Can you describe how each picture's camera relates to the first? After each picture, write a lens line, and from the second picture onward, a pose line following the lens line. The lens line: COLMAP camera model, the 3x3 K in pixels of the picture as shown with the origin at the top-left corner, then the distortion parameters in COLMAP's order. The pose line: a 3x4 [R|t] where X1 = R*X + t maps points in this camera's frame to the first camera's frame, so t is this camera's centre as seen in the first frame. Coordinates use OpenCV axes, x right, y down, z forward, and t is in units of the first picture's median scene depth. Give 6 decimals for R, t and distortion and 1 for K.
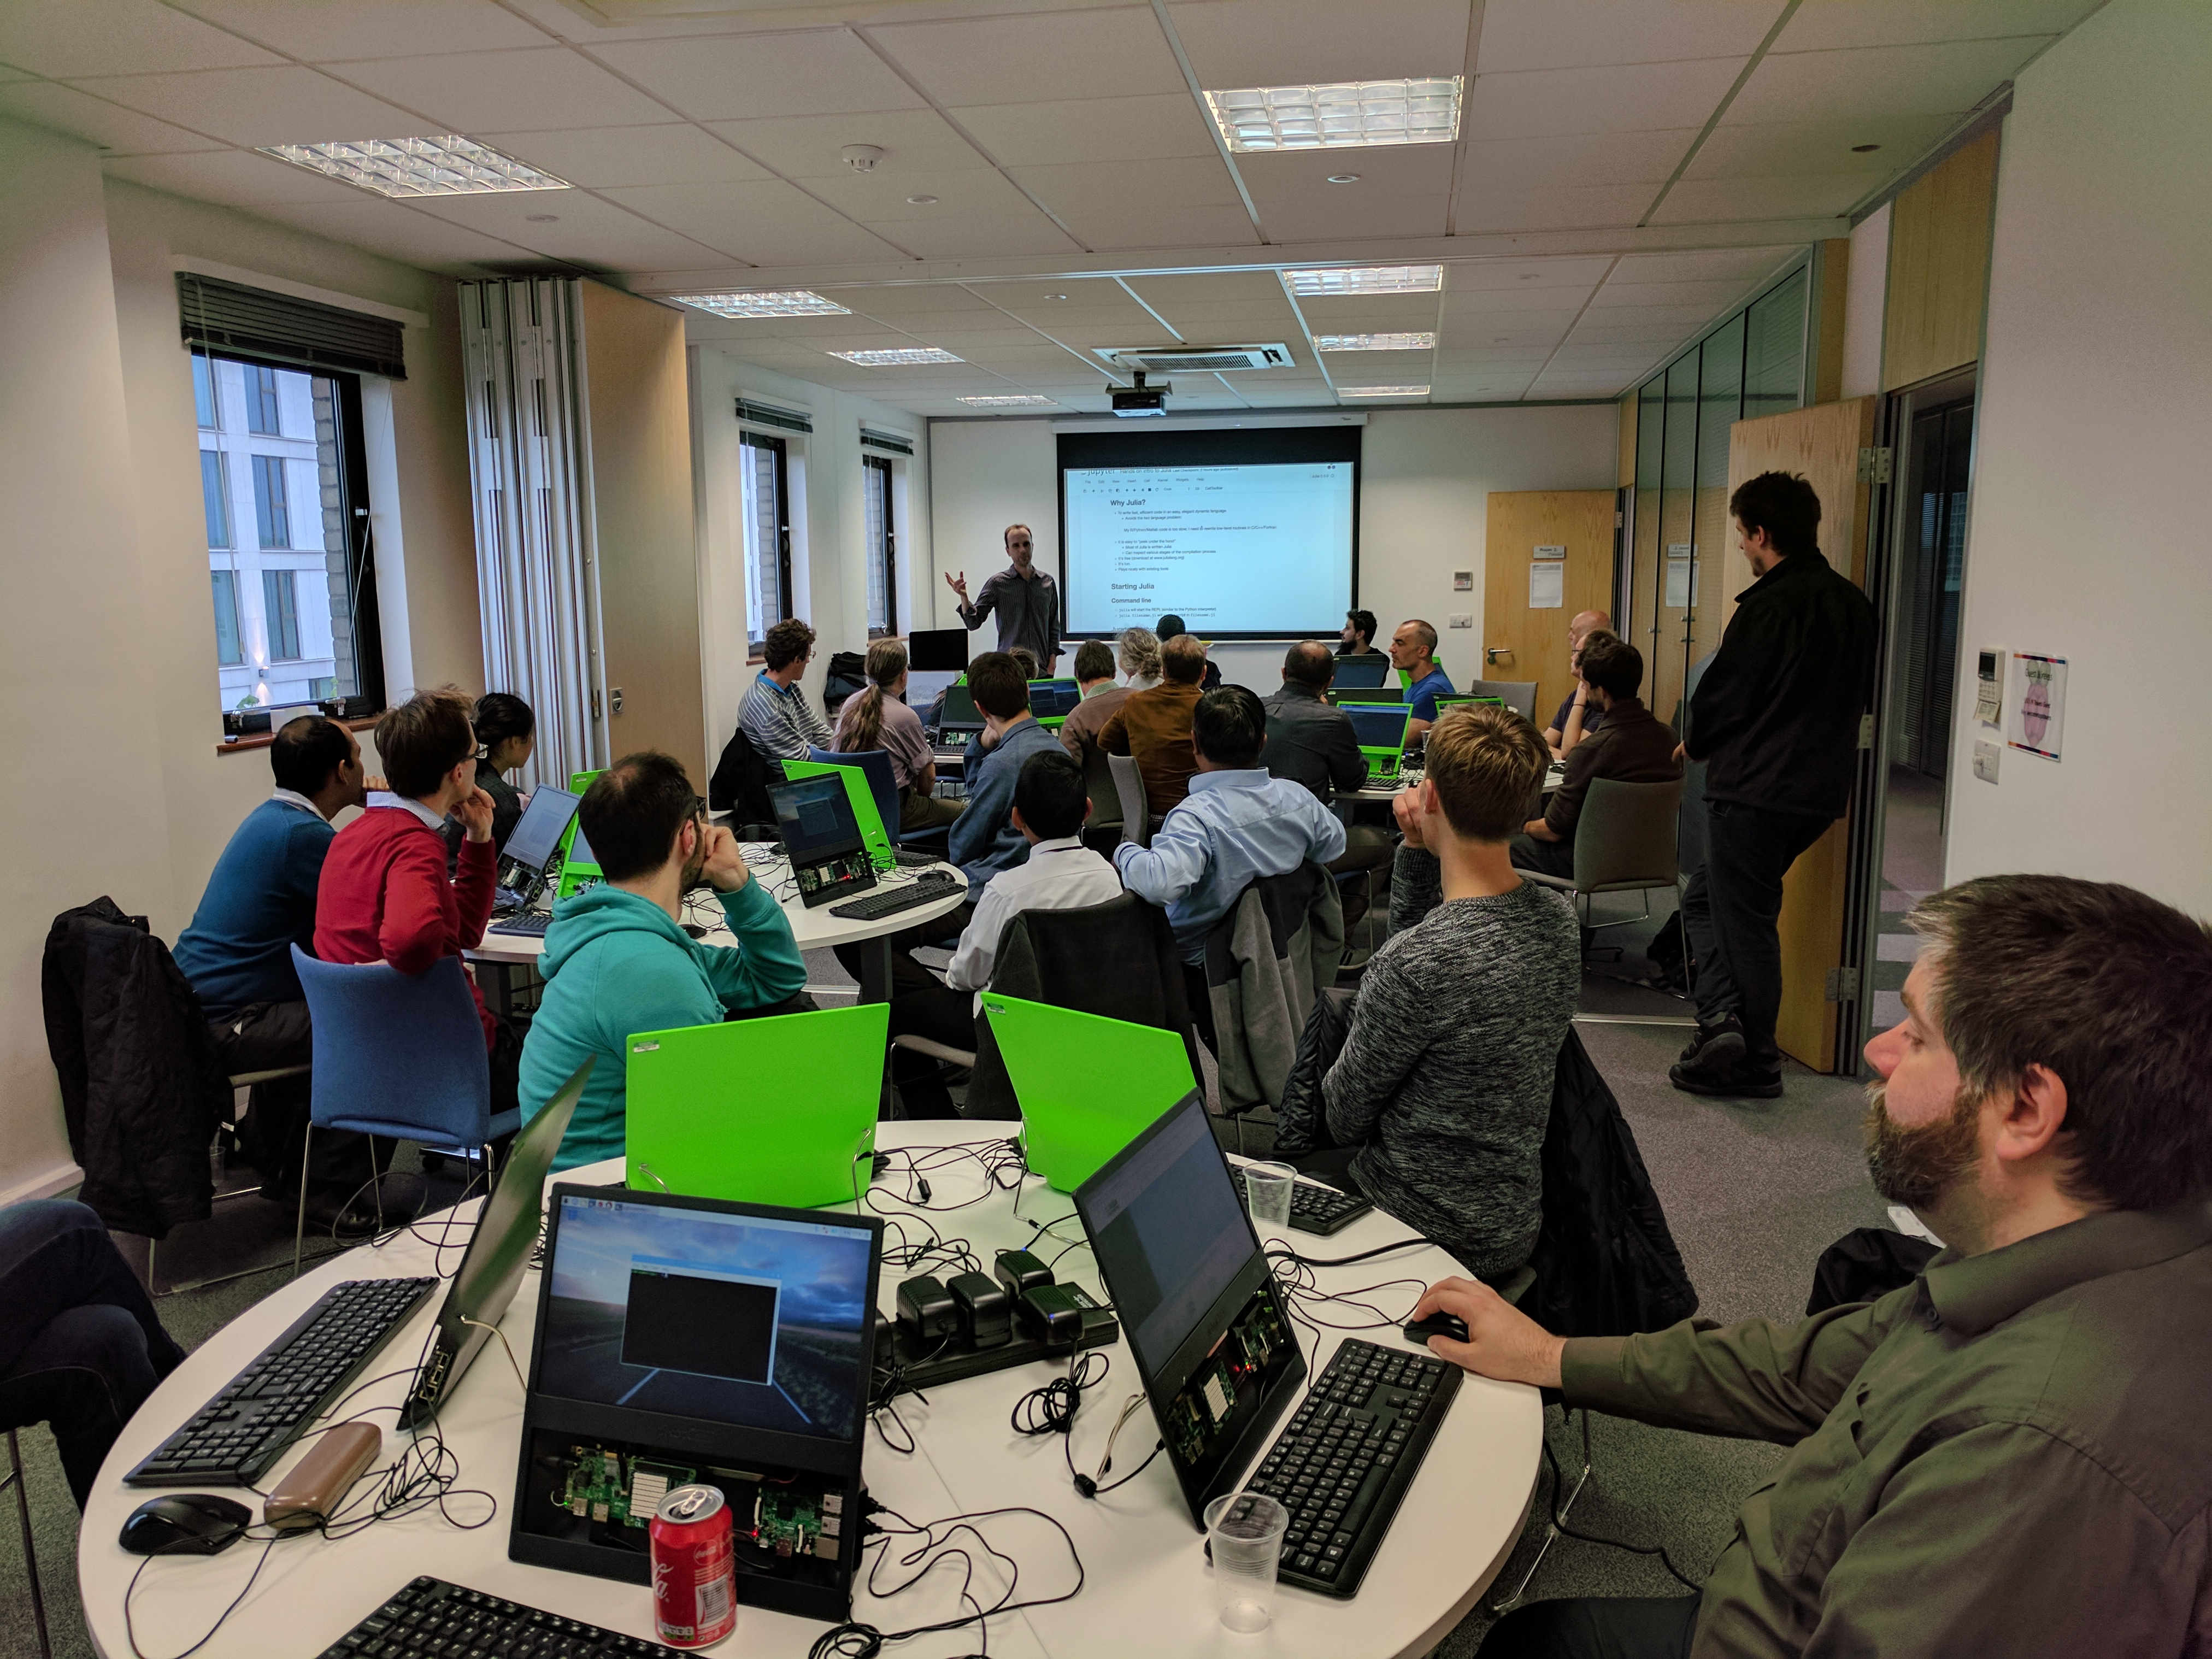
lens RADIAL K [[1643.8, 0, 1106.0], [0, 1643.8, 829.5], [0, 0, 1]] dist [0.010168, 0.000947]
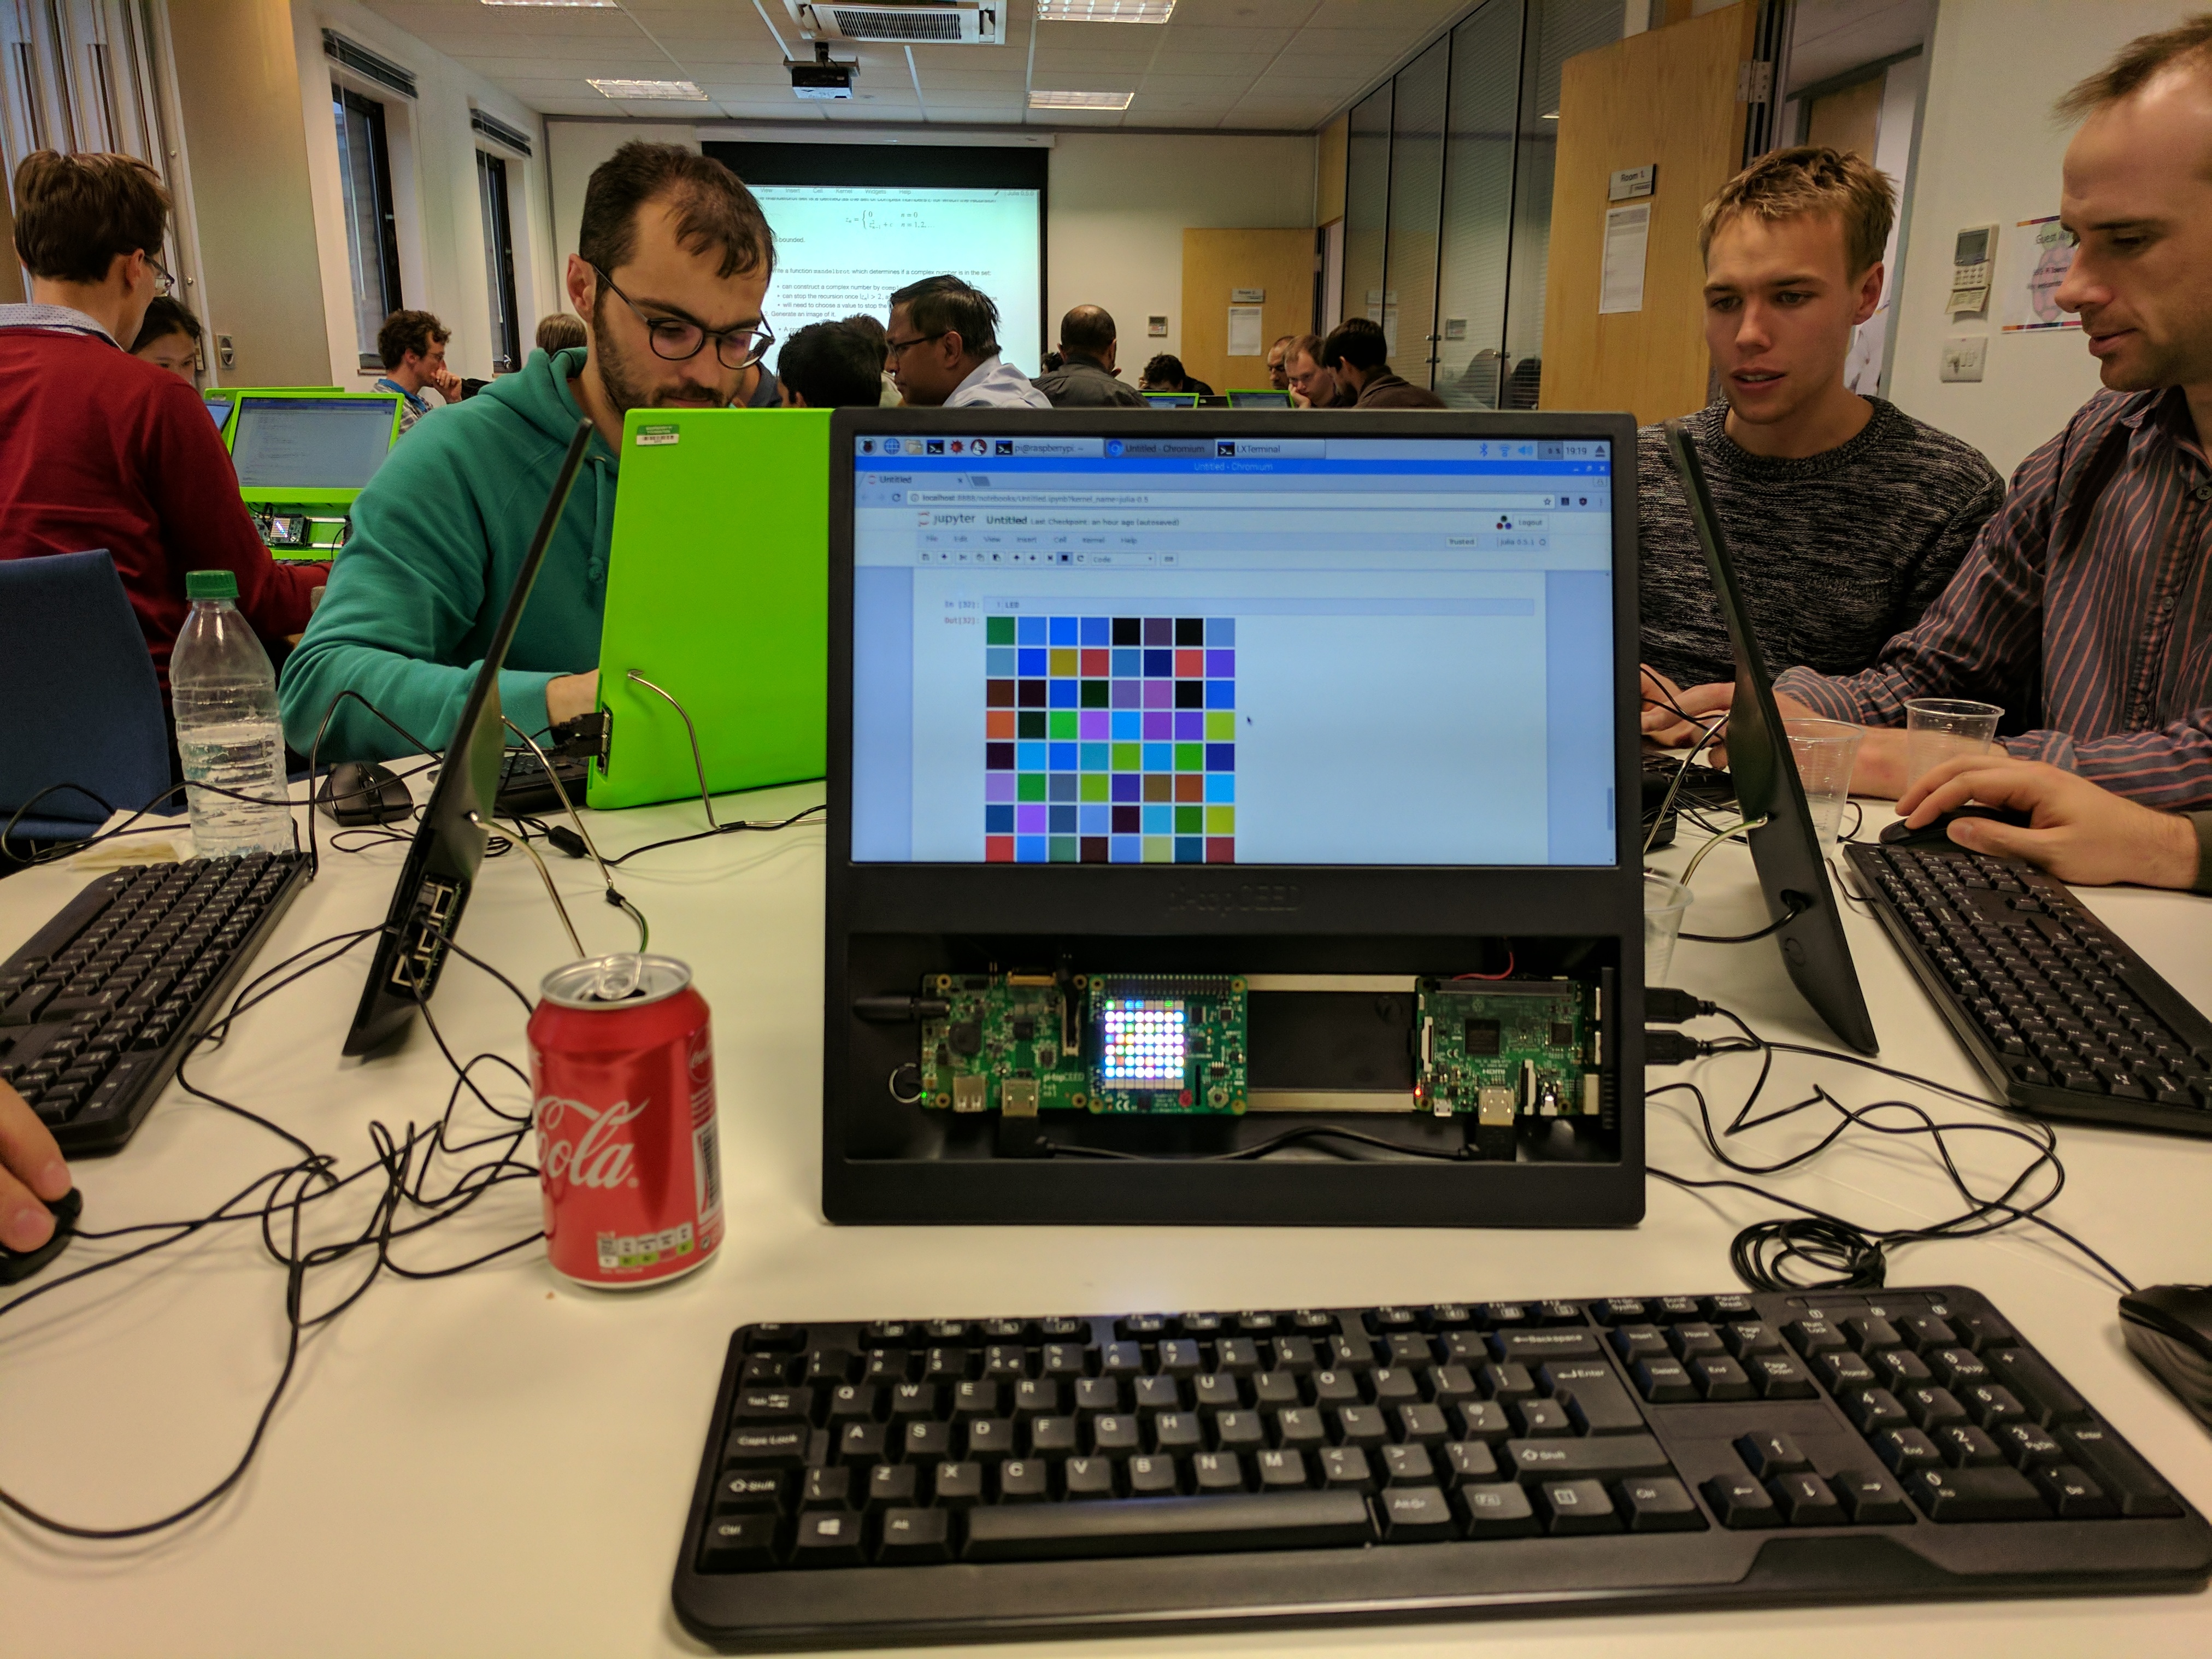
lens RADIAL K [[1643.8, 0, 1106.0], [0, 1643.8, 829.5], [0, 0, 1]] dist [0.010168, 0.000947]
pose [[0.969665, -0.044441, 0.240364, -0.059233], [0.020185, 0.994533, 0.102450, 0.044961], [-0.243603, -0.094490, 0.965261, 0.086120]]
